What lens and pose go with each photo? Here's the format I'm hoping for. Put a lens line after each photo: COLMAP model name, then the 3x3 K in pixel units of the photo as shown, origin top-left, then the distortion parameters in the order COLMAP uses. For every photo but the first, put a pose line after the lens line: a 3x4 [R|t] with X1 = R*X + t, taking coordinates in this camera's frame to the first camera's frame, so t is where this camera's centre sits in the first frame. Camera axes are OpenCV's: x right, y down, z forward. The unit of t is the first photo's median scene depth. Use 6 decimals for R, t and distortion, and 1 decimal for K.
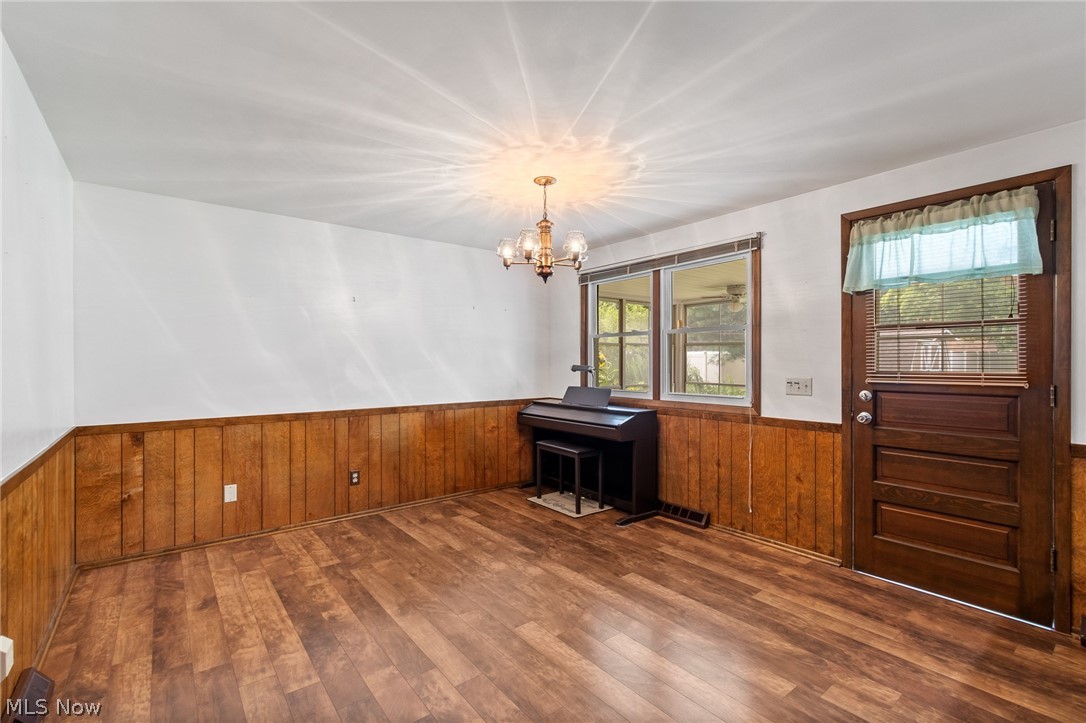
lens RADIAL K [[487.0, 0, 543.0], [0, 487.0, 361.5], [0, 0, 1]] dist [0.017512, -0.009166]
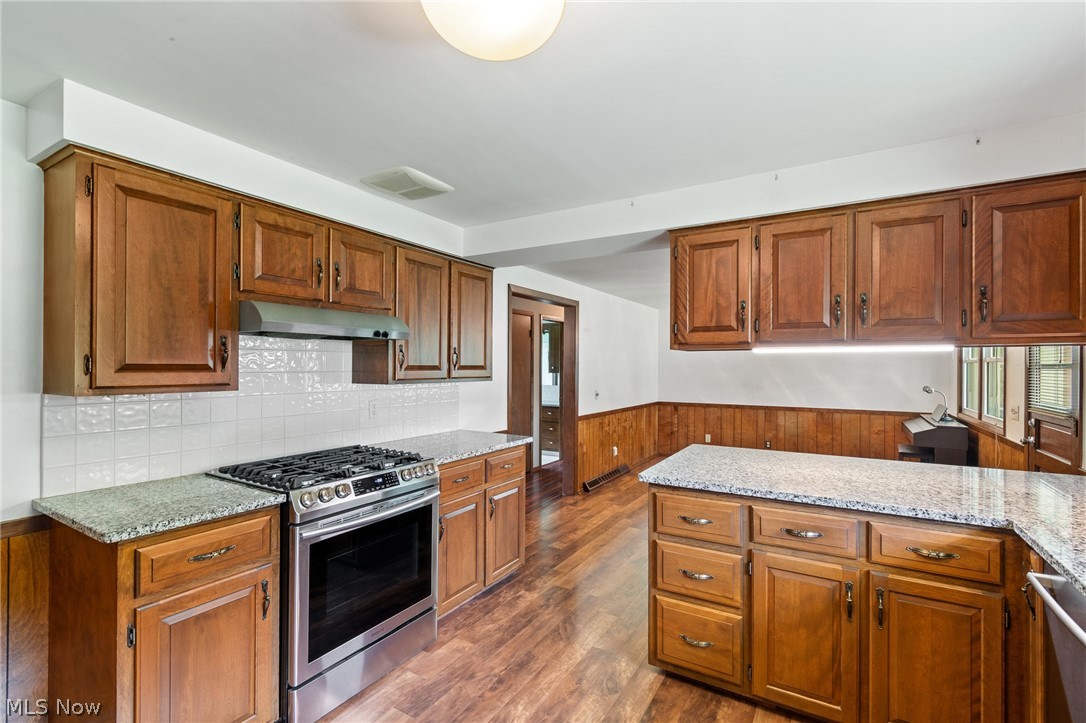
lens RADIAL K [[484.2, 0, 548.1], [0, 484.2, 364.6], [0, 0, 1]] dist [0.001273, -0.003171]
pose [[0.356391, 0.000563, -0.934337, 1.031955], [-0.005957, 0.999981, -0.001670, -0.048137], [0.934318, 0.006161, 0.356388, -0.401901]]
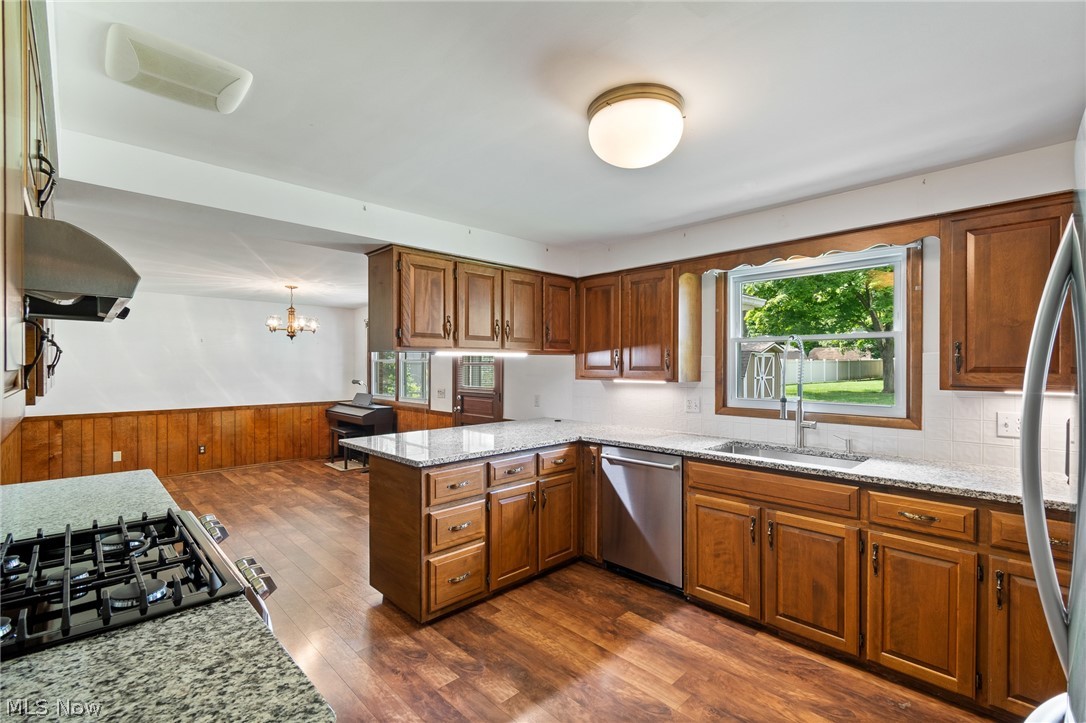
lens RADIAL K [[484.2, 0, 548.1], [0, 484.2, 364.6], [0, 0, 1]] dist [0.001273, -0.003171]
pose [[0.993802, 0.002537, 0.111136, 0.617670], [-0.002344, 0.999996, -0.001871, -0.049045], [-0.111140, 0.001599, 0.993803, -0.781148]]
